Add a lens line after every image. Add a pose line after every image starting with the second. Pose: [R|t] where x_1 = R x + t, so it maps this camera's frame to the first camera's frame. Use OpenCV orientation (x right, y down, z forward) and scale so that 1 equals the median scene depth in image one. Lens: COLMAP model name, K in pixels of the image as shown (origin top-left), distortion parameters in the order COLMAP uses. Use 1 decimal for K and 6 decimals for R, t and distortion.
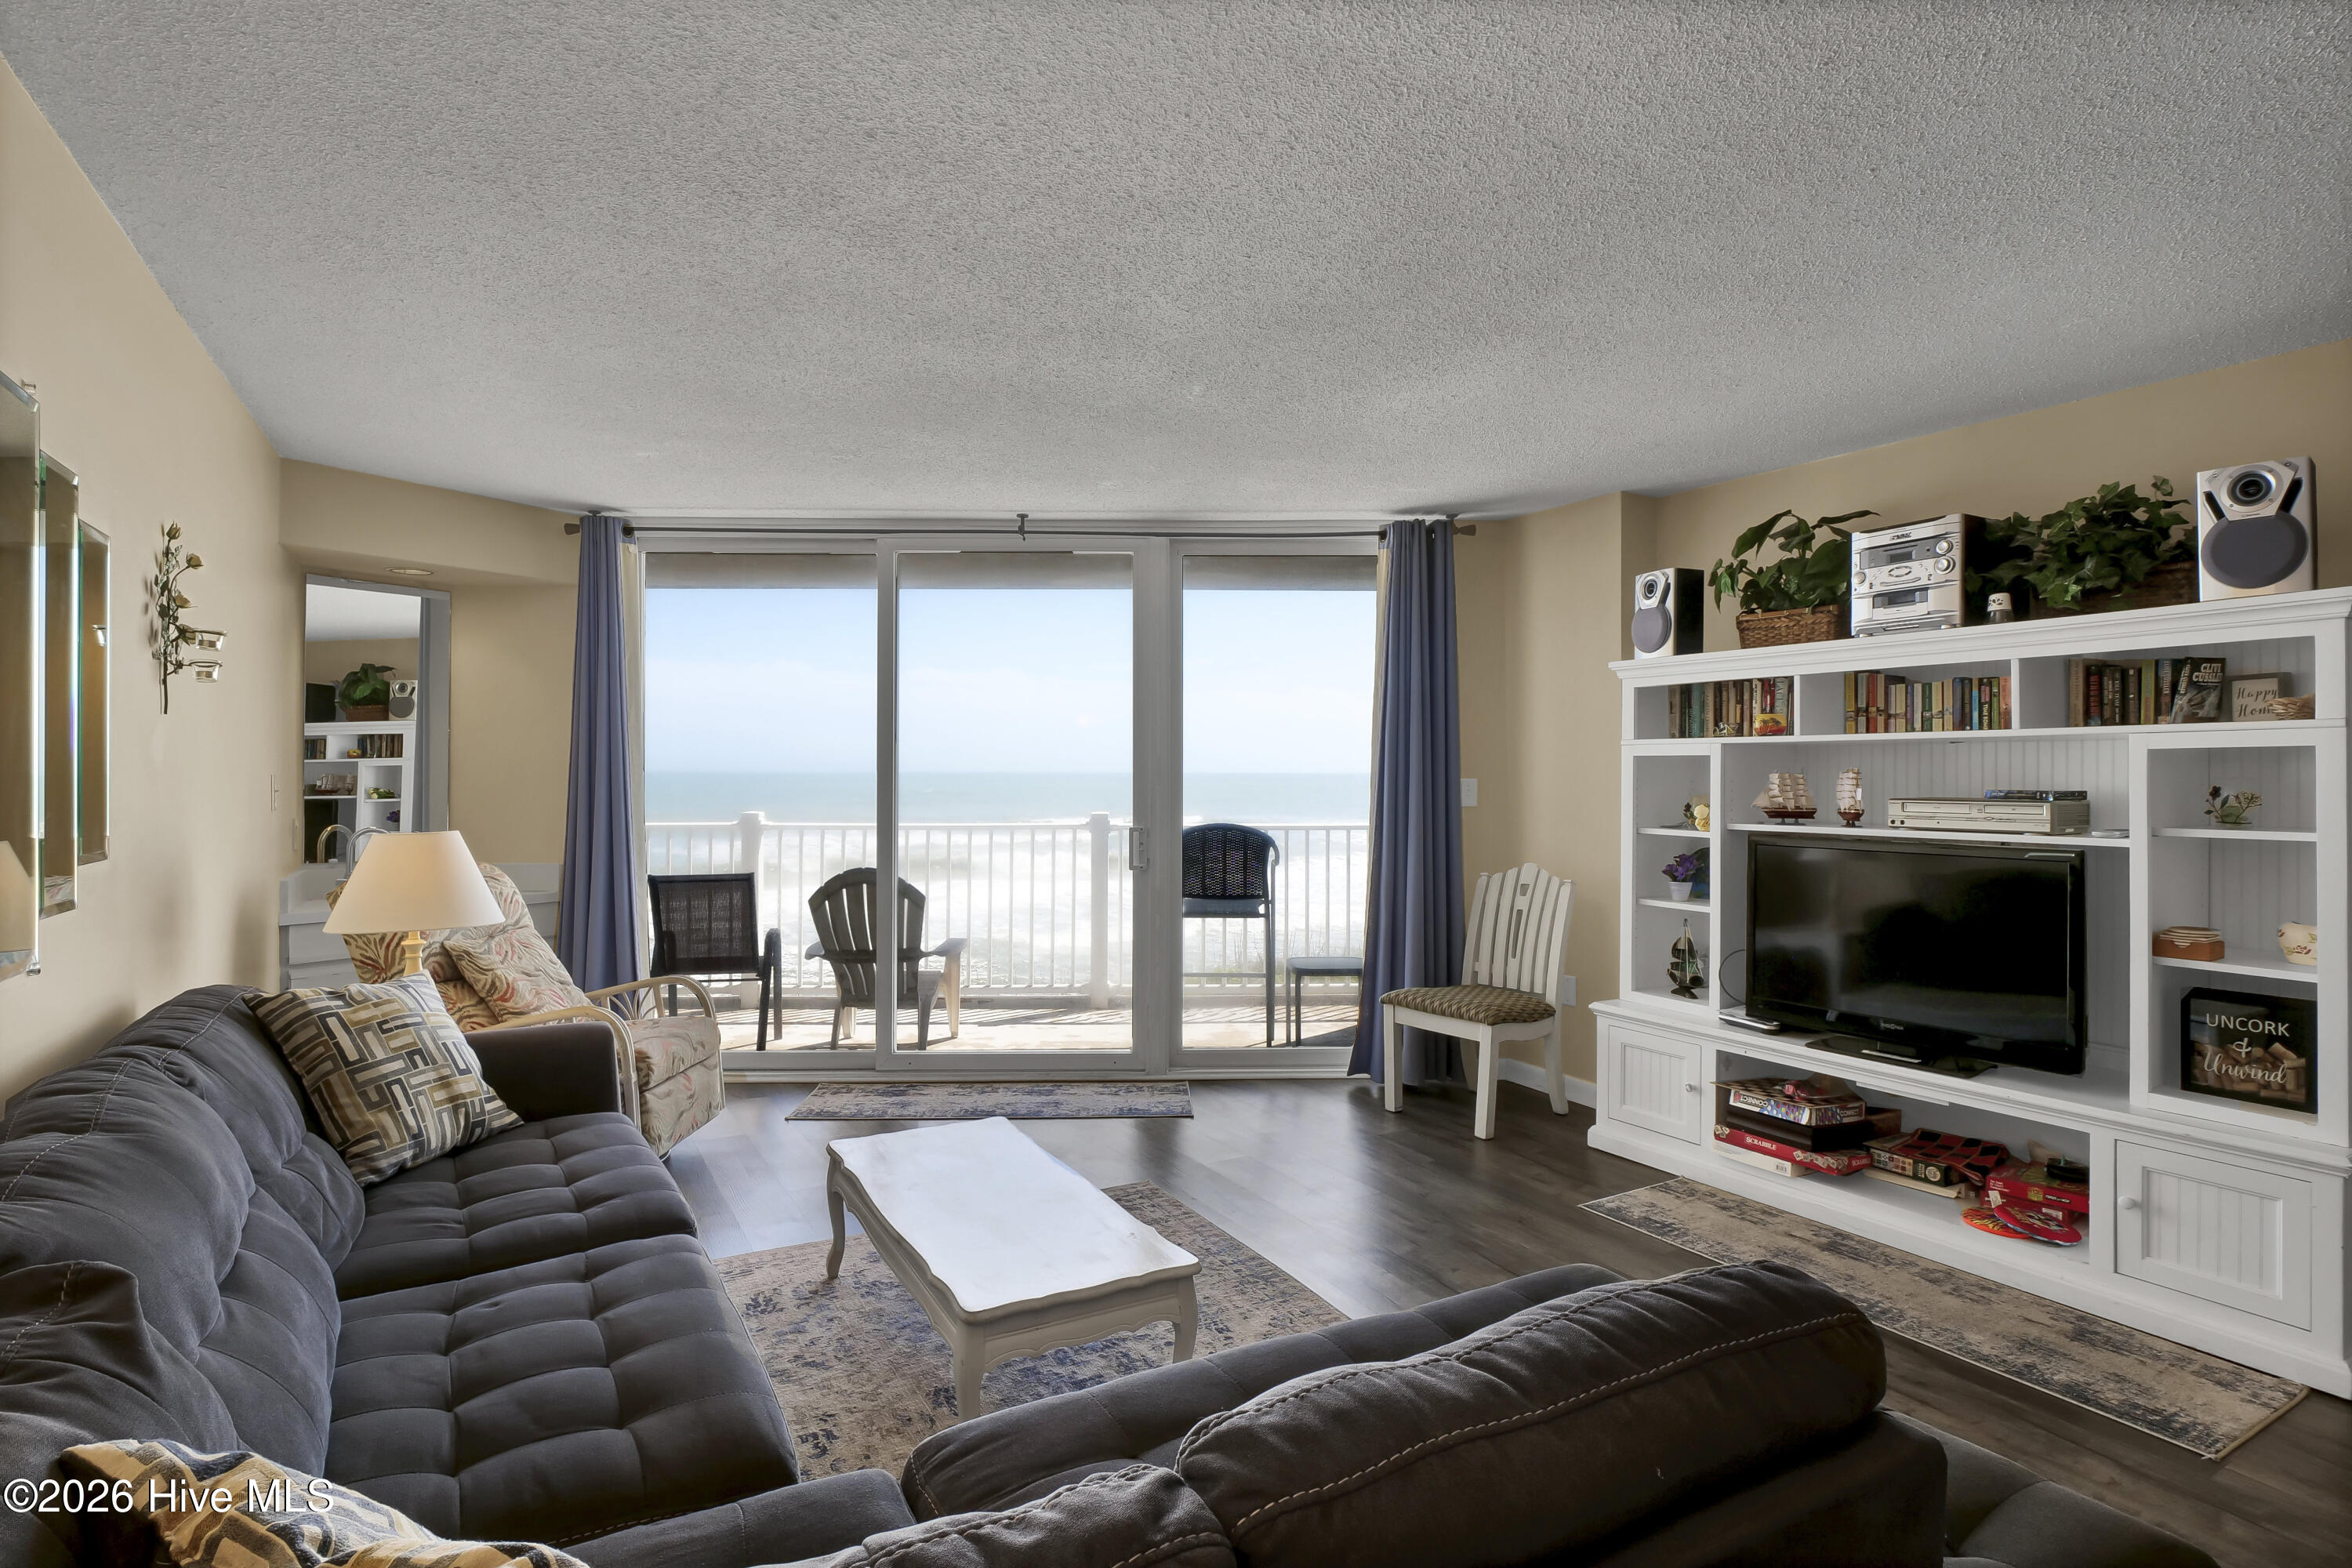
lens RADIAL K [[1185.0, 0, 1164.9], [0, 1185.0, 774.5], [0, 0, 1]] dist [-0.000731, -0.000409]
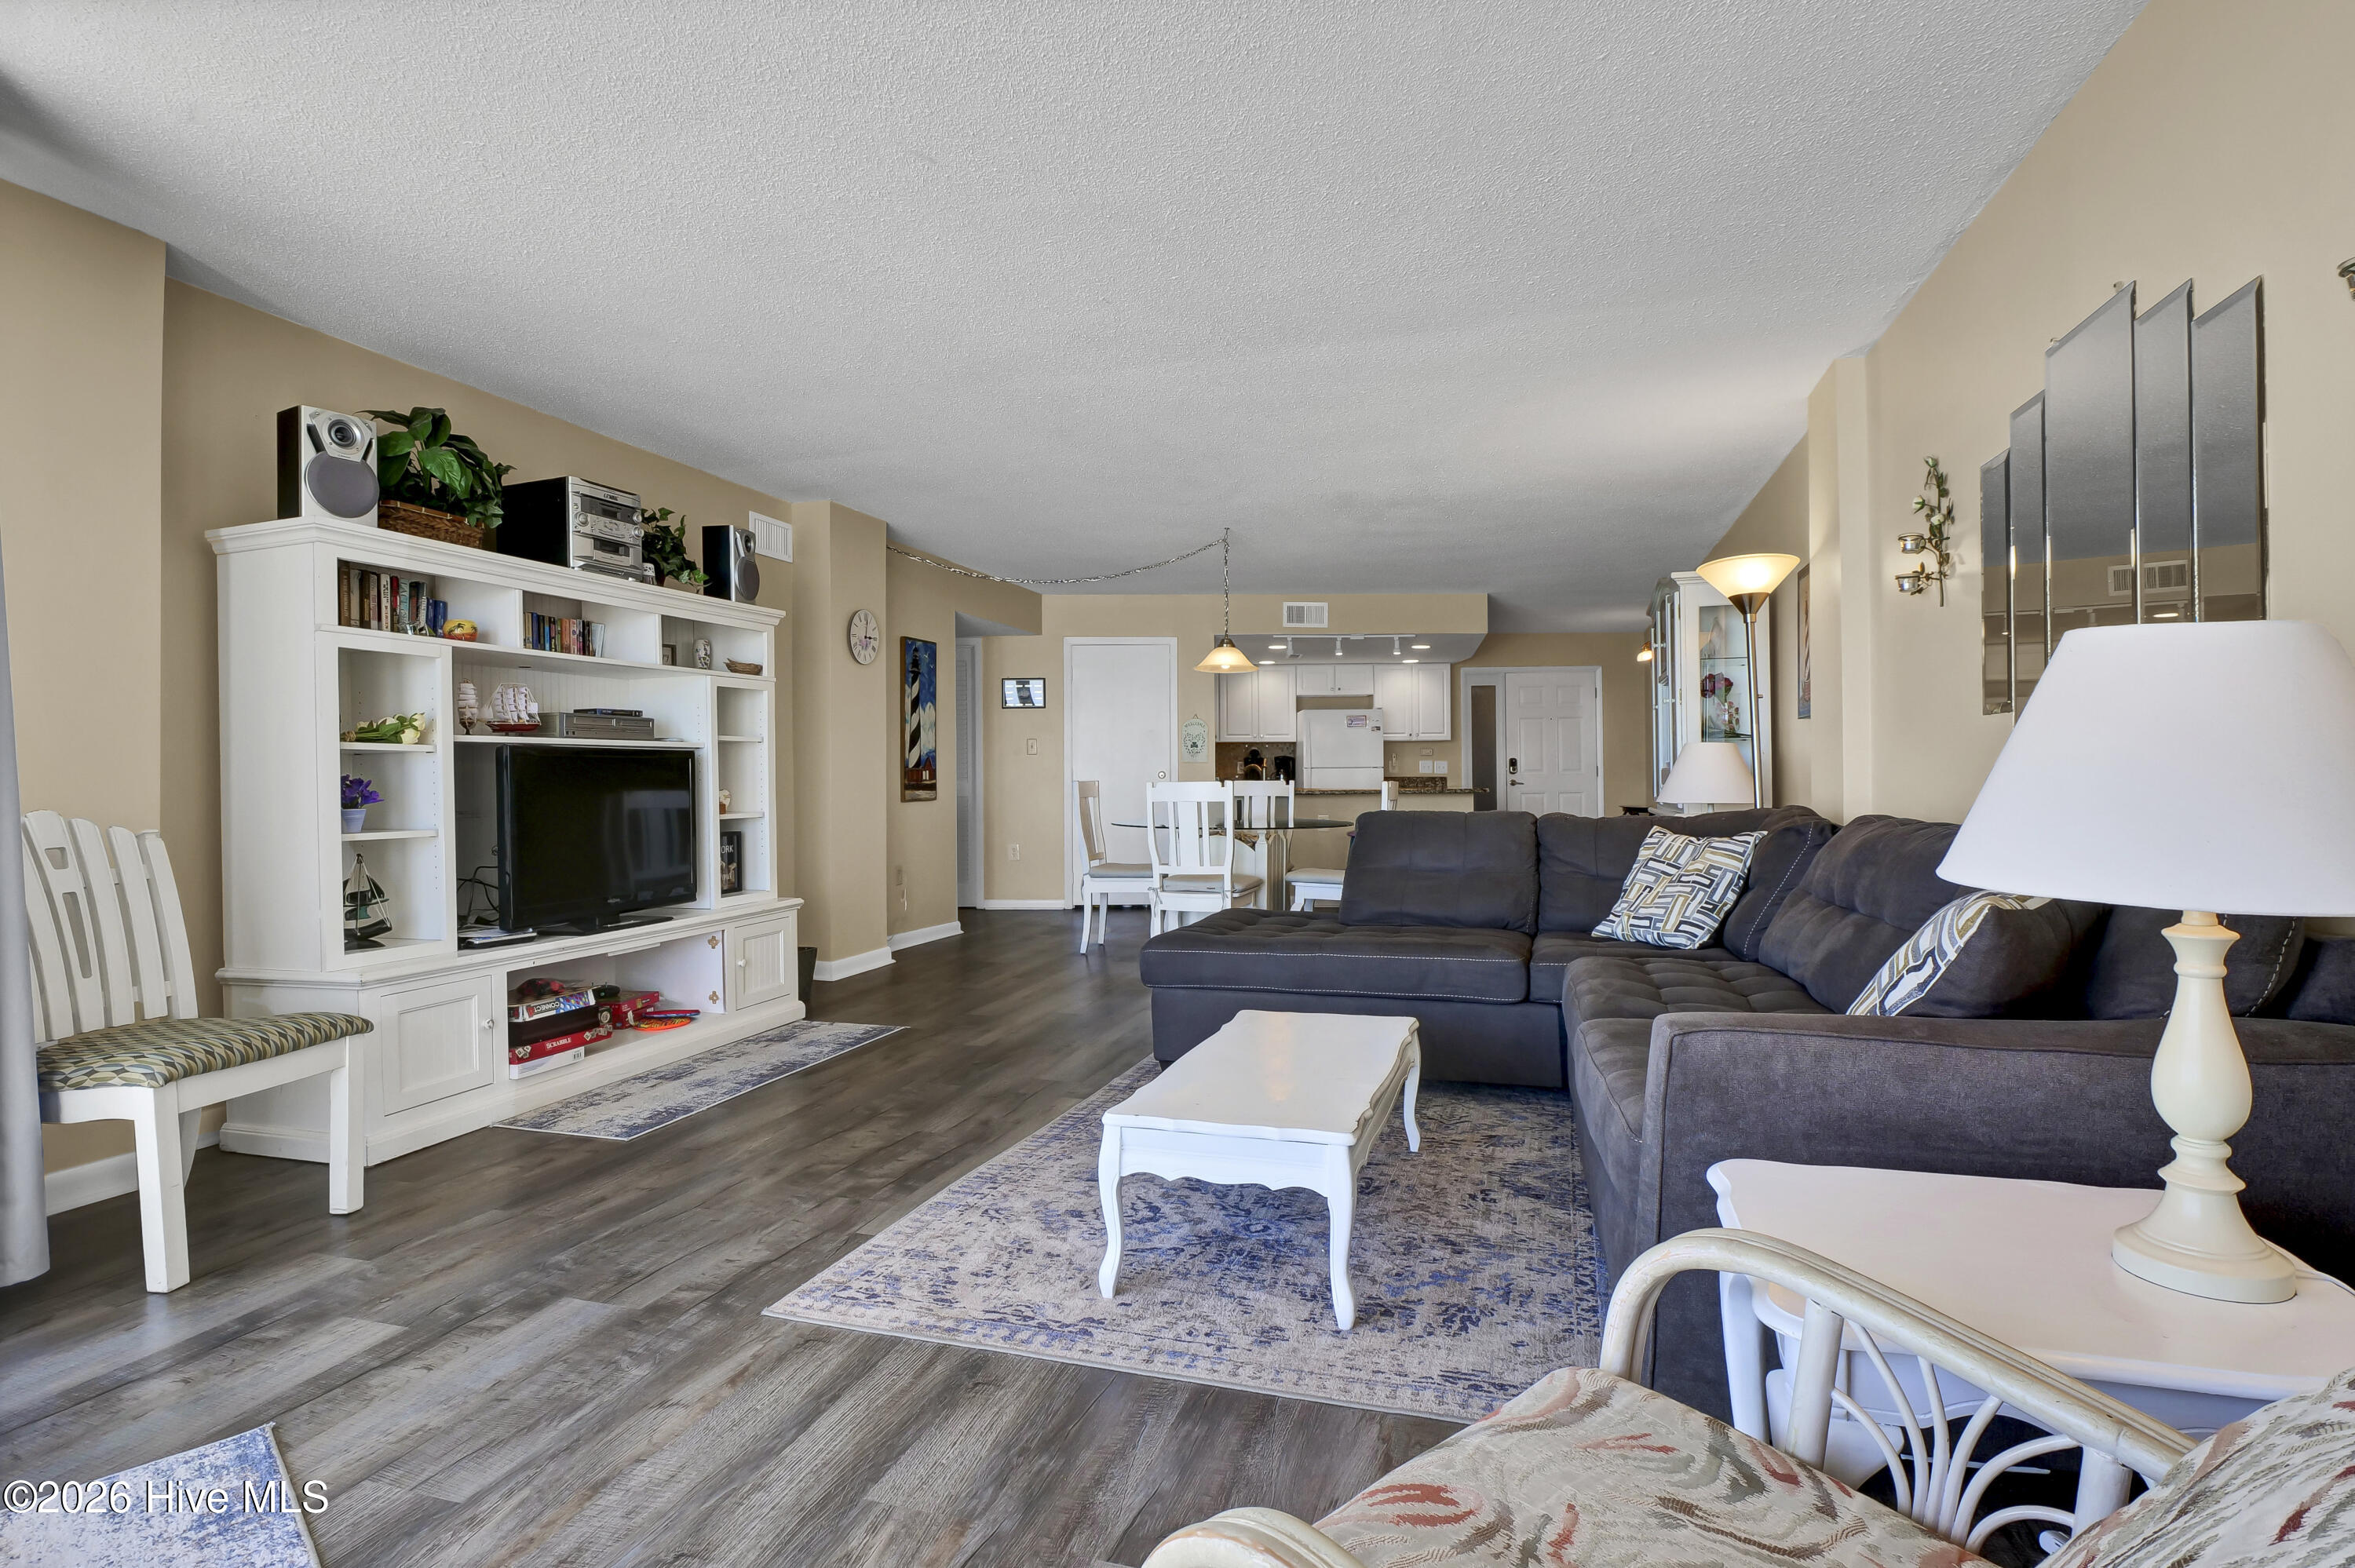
lens RADIAL K [[1186.4, 0, 1173.2], [0, 1186.4, 785.3], [0, 0, 1]] dist [-0.000731, -0.000409]
pose [[-0.693929, -0.004850, 0.720027, -0.613965], [0.005095, 0.999919, 0.011645, 0.078805], [-0.720026, 0.011749, -0.693848, 1.339494]]
